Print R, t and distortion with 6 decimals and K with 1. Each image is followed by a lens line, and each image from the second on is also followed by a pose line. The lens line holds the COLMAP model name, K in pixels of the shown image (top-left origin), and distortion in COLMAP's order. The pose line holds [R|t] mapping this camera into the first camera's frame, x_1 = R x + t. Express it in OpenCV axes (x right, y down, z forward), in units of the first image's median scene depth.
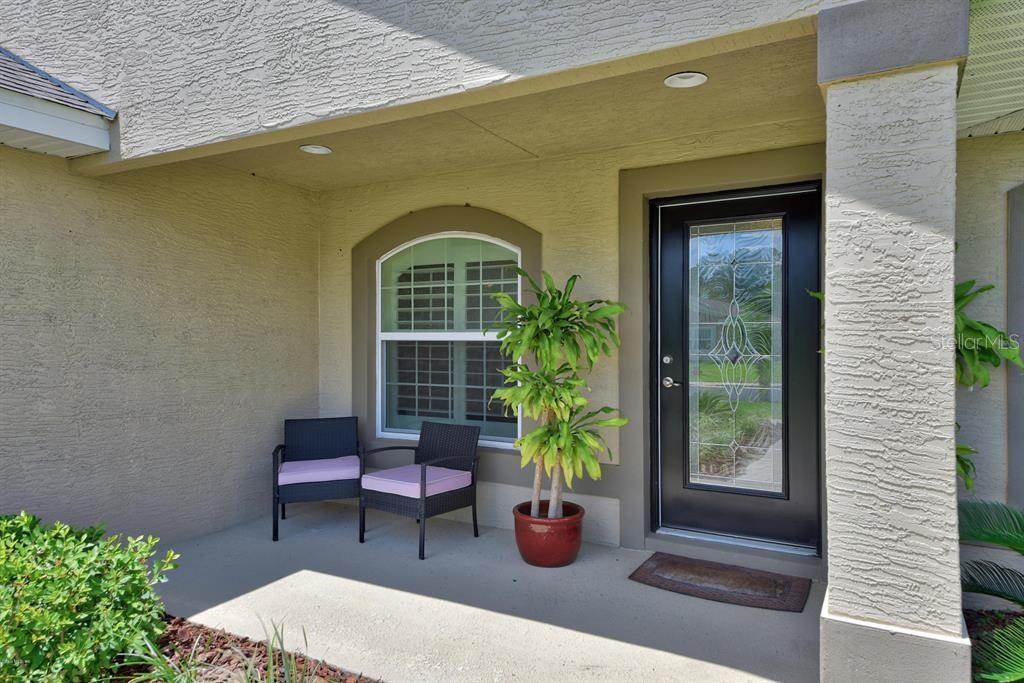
lens RADIAL K [[672.8, 0, 508.8], [0, 672.8, 342.2], [0, 0, 1]] dist [0.029635, -0.000197]
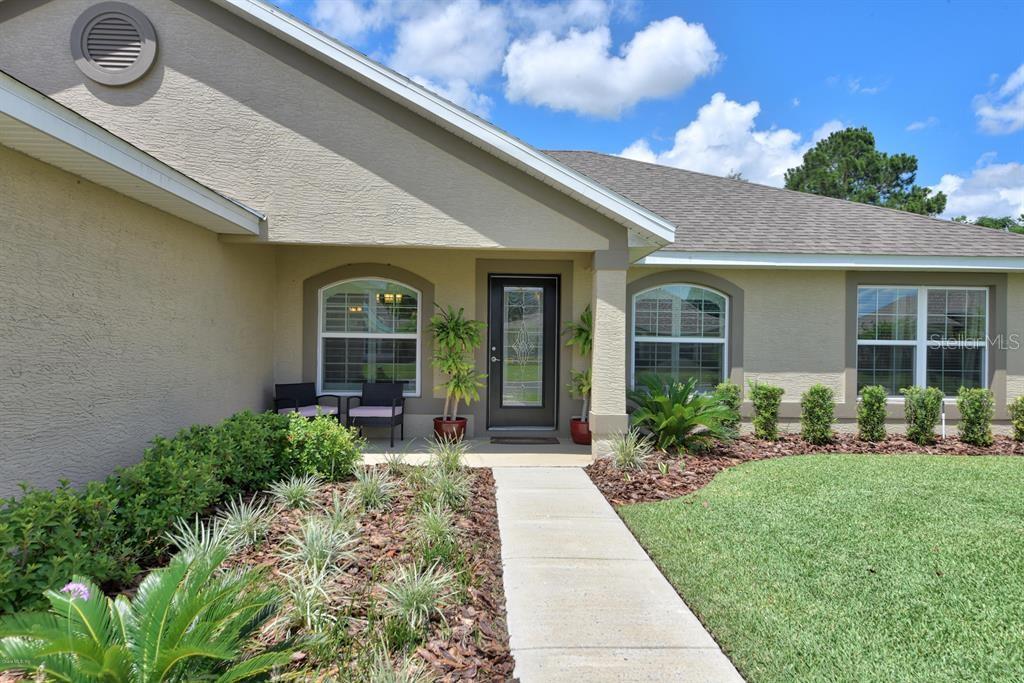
lens RADIAL K [[672.8, 0, 512.6], [0, 672.8, 340.7], [0, 0, 1]] dist [0.029635, -0.000197]
pose [[0.841206, 0.011425, 0.540594, -0.844935], [-0.011494, 0.999929, -0.003247, 0.006720], [-0.540593, -0.003482, 0.841277, -0.804820]]
